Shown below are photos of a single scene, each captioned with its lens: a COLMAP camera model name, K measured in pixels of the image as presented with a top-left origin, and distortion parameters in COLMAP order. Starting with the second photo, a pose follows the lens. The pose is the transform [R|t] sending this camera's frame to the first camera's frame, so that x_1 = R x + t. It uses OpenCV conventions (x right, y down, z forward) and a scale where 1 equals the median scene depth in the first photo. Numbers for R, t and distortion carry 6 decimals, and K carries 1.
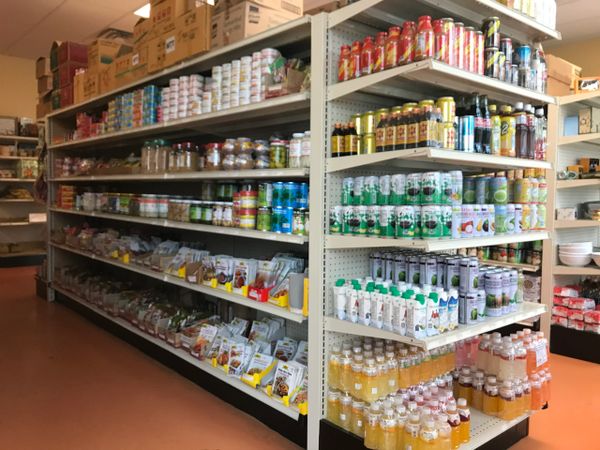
lens RADIAL K [[501.3, 0, 300.2], [0, 501.3, 225.3], [0, 0, 1]] dist [0.037424, -0.050836]
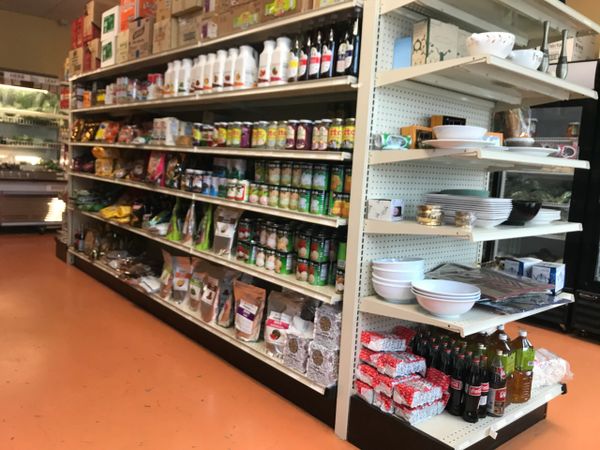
lens RADIAL K [[501.3, 0, 299.8], [0, 501.3, 225.1], [0, 0, 1]] dist [0.037424, -0.050836]
pose [[0.996387, 0.071955, -0.045106, 0.453554], [-0.070219, 0.996770, 0.038968, -0.020590], [0.047764, -0.035660, 0.998222, 0.418470]]
